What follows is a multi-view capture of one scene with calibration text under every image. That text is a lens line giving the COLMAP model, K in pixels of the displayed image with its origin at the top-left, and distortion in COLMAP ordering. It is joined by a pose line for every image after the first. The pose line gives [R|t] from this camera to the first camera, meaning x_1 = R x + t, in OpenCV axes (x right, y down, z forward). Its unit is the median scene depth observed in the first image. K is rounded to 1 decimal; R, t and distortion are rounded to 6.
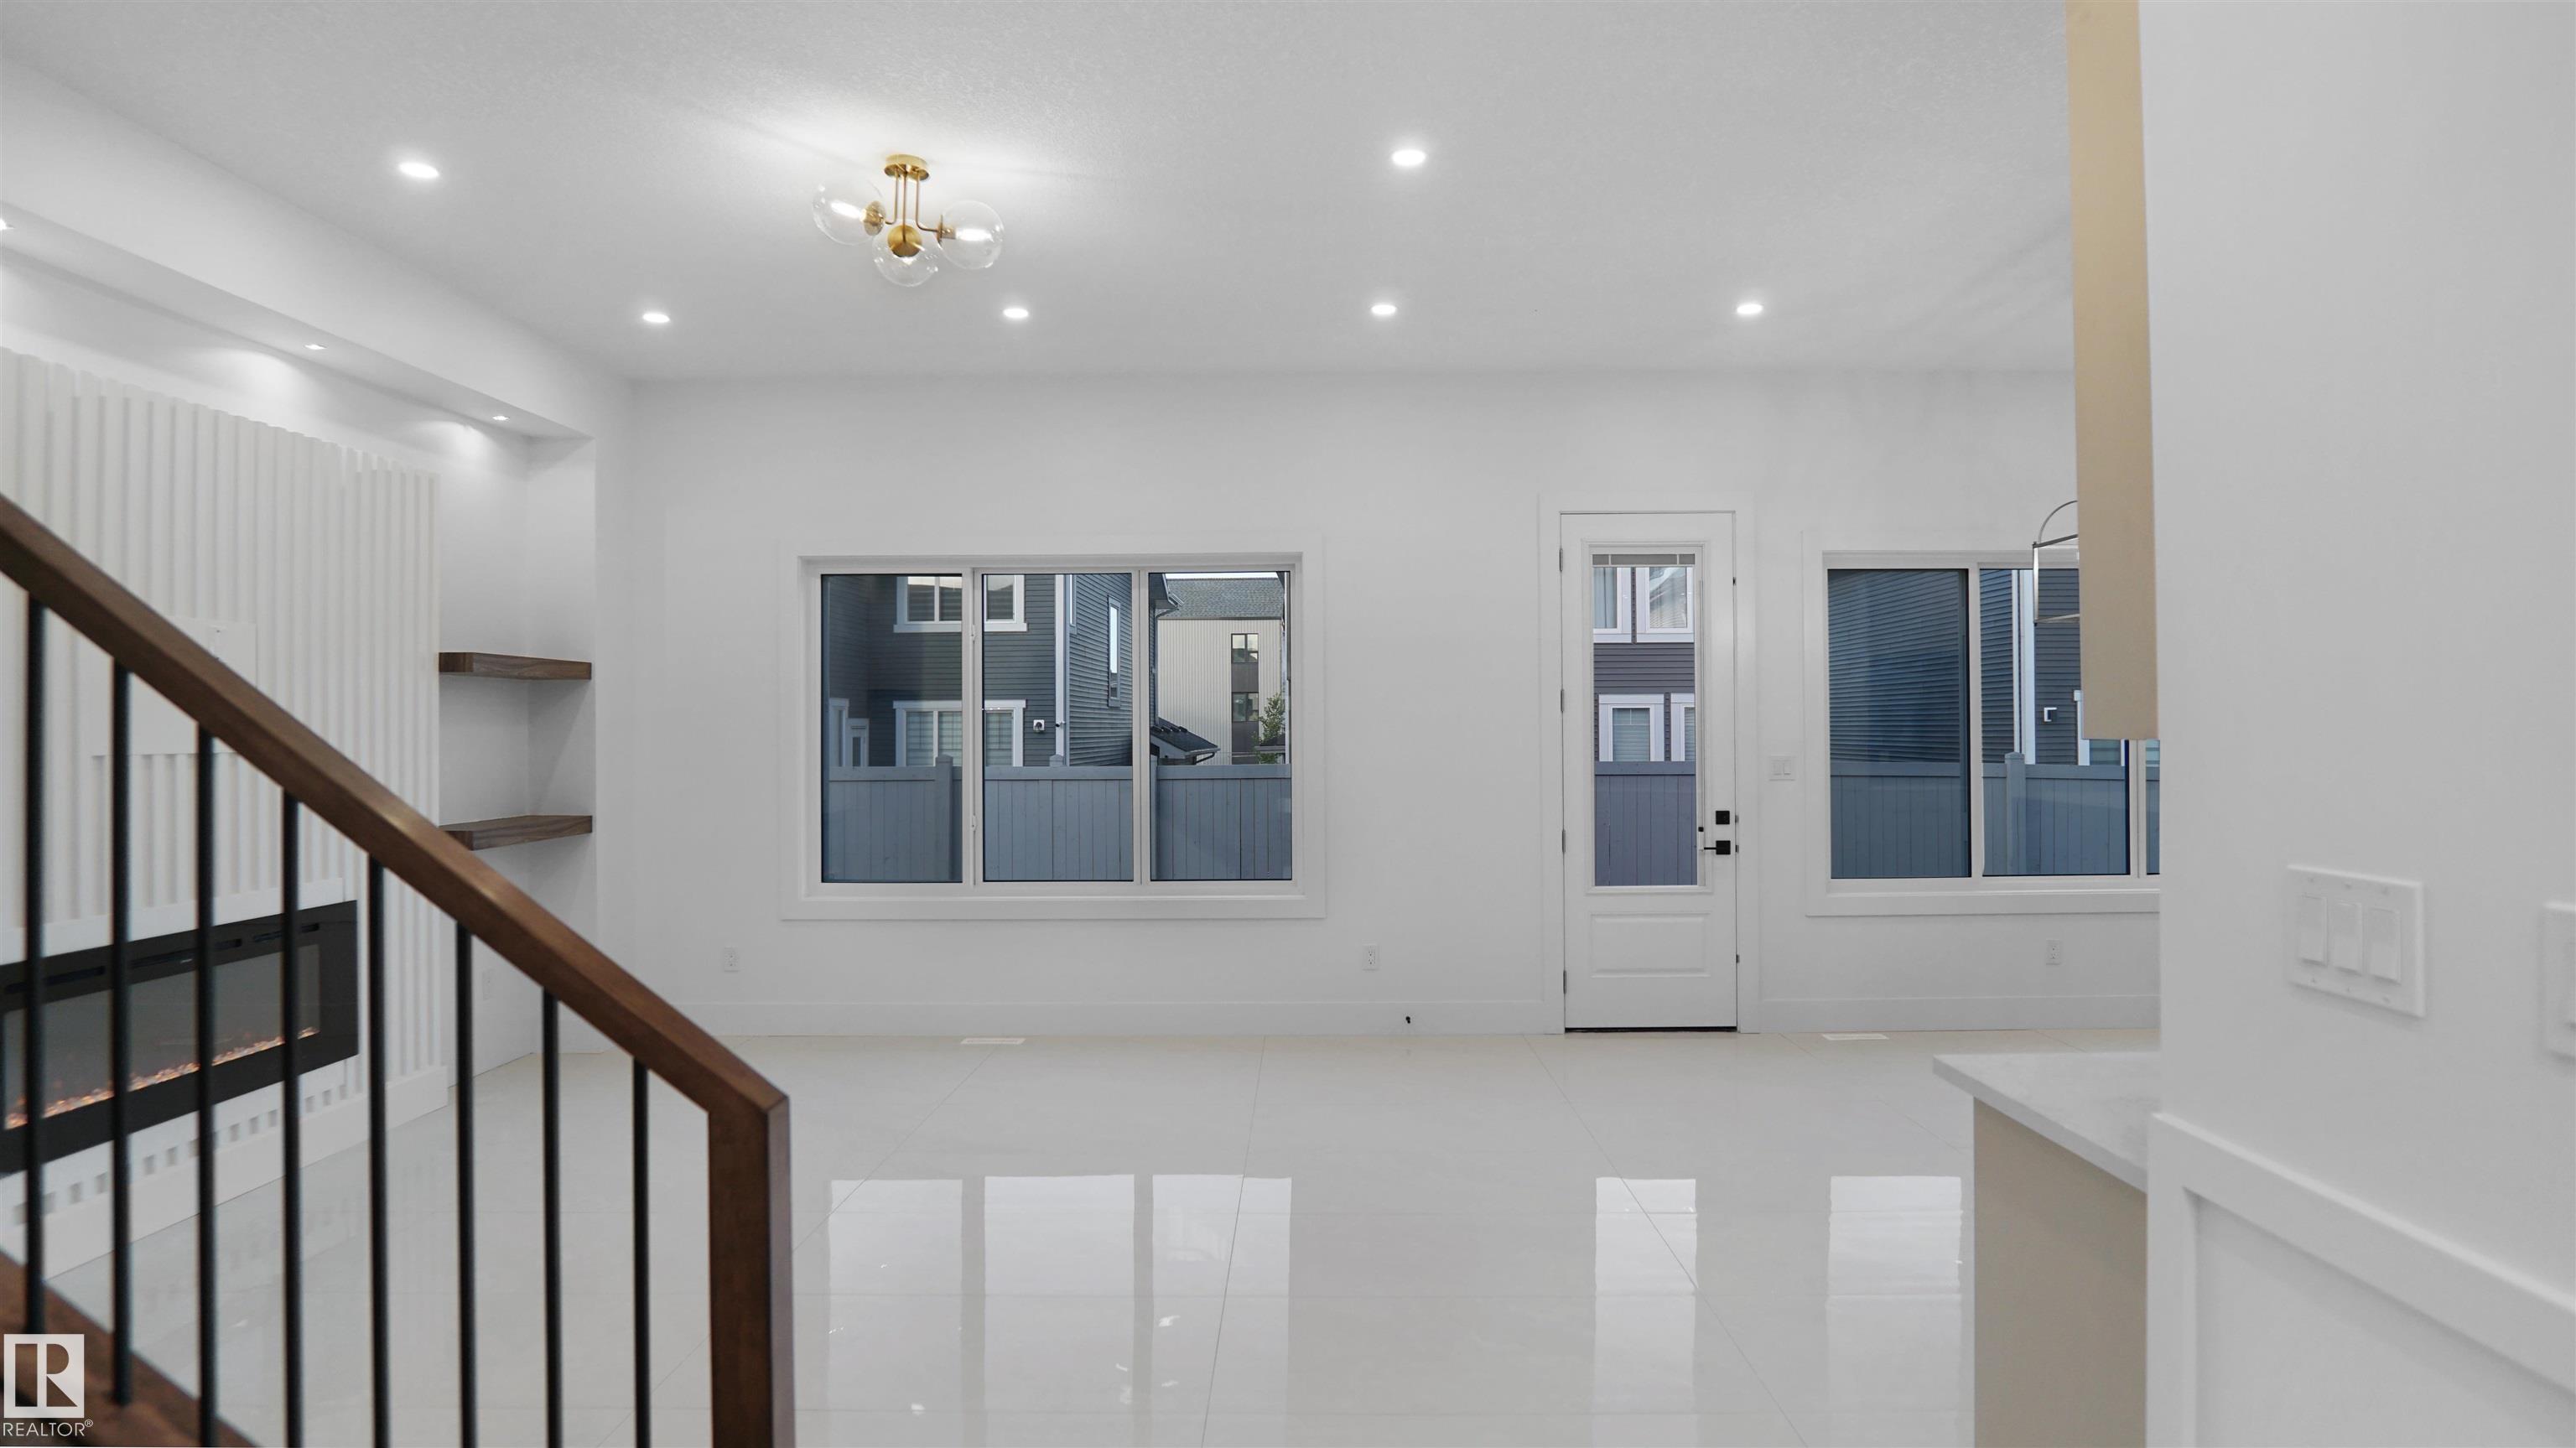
lens RADIAL K [[1390.5, 0, 1301.8], [0, 1390.5, 715.7], [0, 0, 1]] dist [-0.028896, 0.004391]
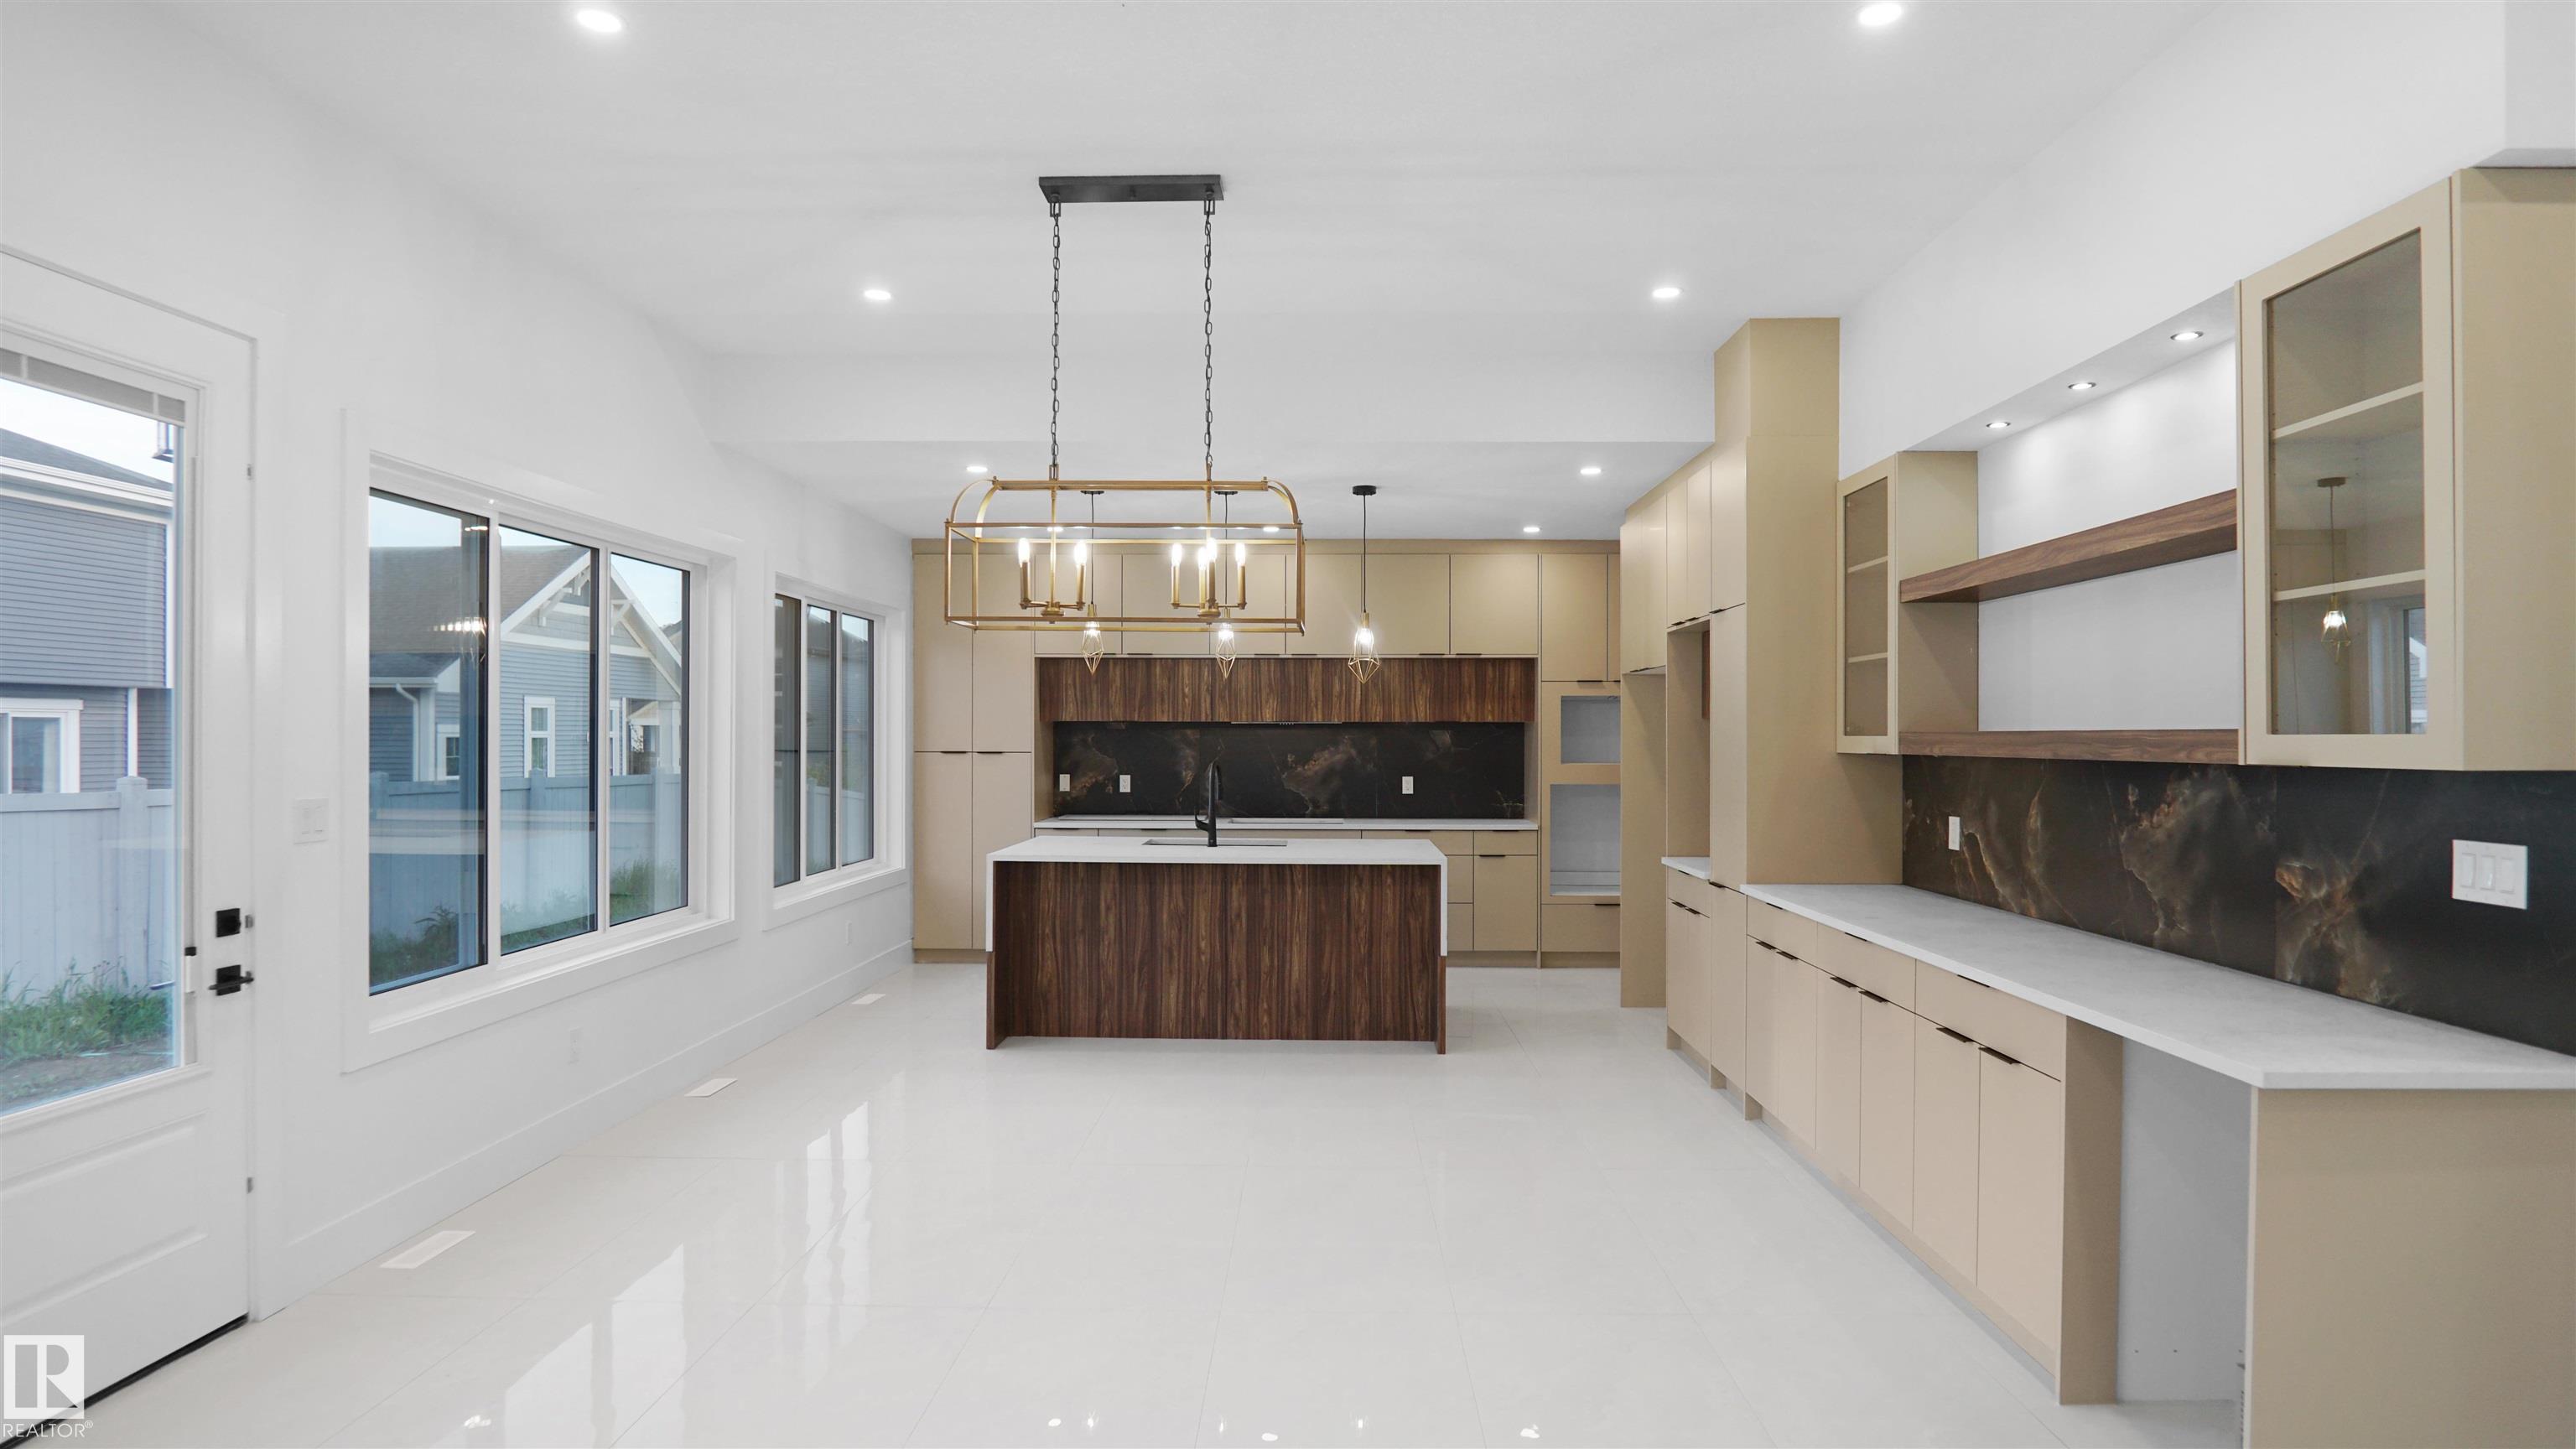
lens RADIAL K [[1390.5, 0, 1301.9], [0, 1390.5, 737.9], [0, 0, 1]] dist [-0.028896, 0.004391]
pose [[0.021799, 0.005176, 0.999749, -0.199276], [-0.012557, 0.999909, -0.004903, 0.001940], [-0.999684, -0.012447, 0.021862, 0.587308]]
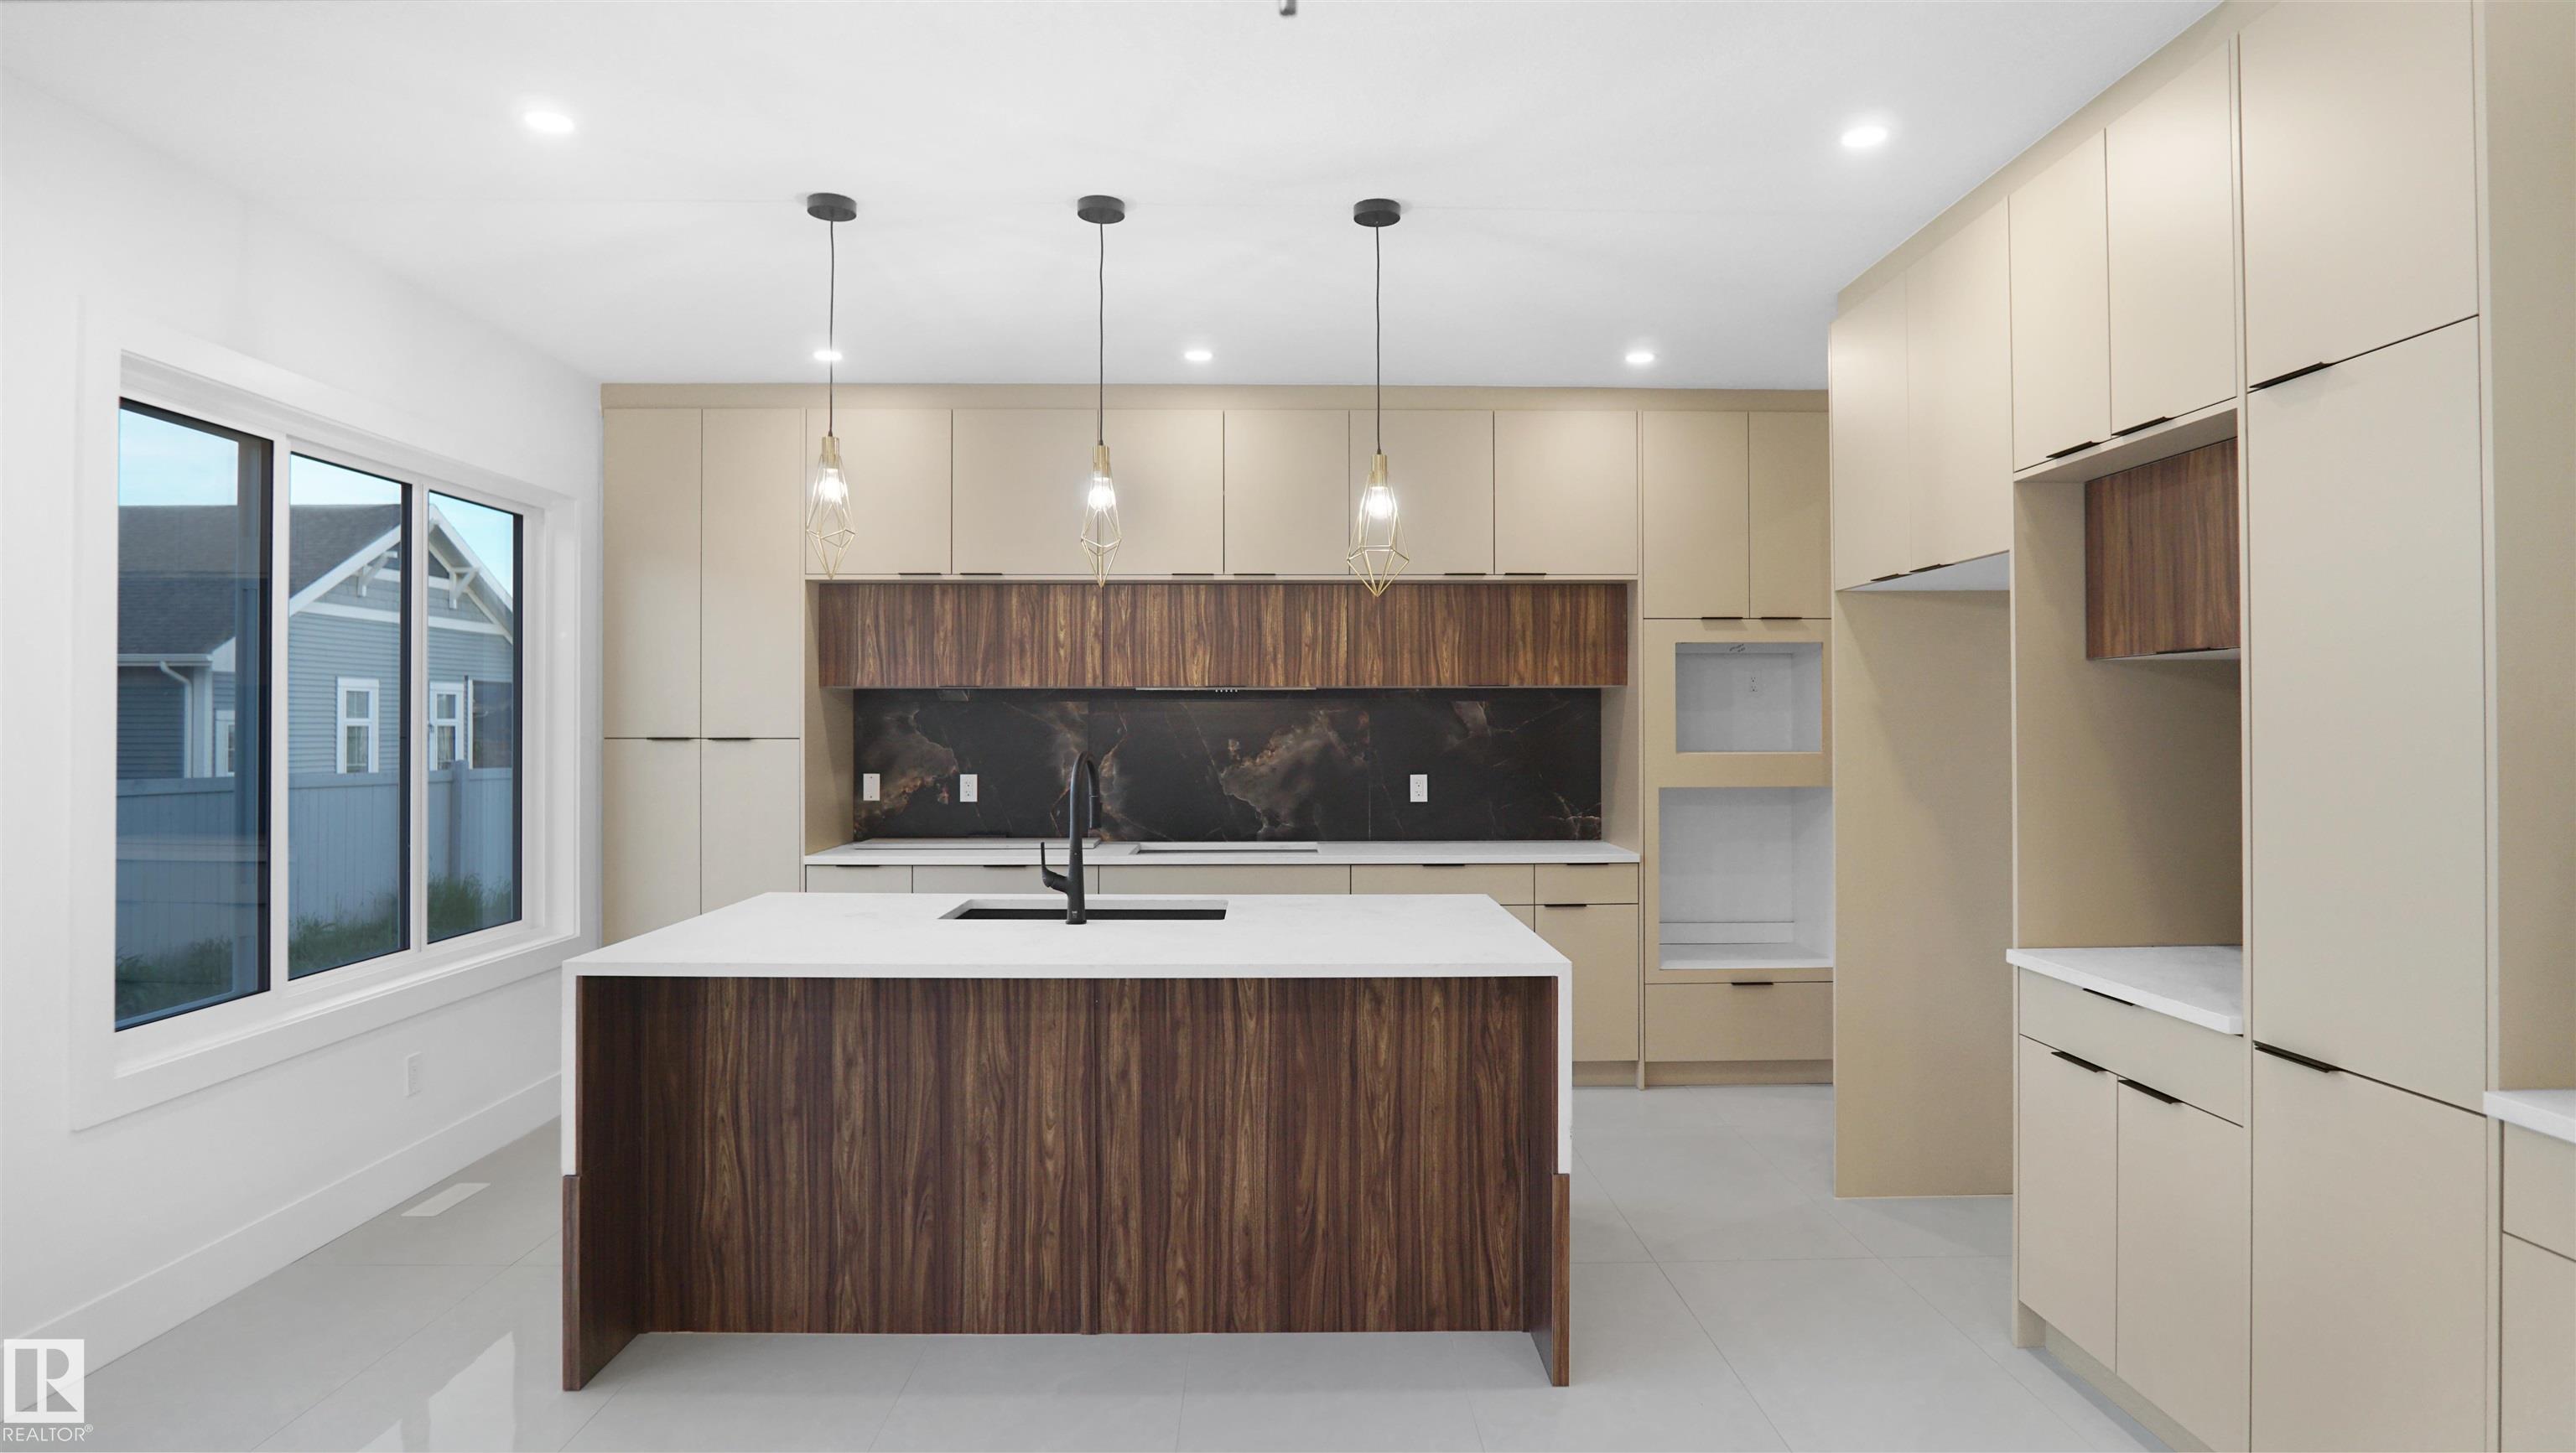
lens RADIAL K [[1373.8, 0, 1306.7], [0, 1373.8, 716.3], [0, 0, 1]] dist [-0.032035, 0.003468]
pose [[-0.022285, 0.012433, 0.999674, 0.341031], [-0.008967, 0.999880, -0.012635, 0.007173], [-0.999711, -0.009246, -0.022171, 0.602170]]
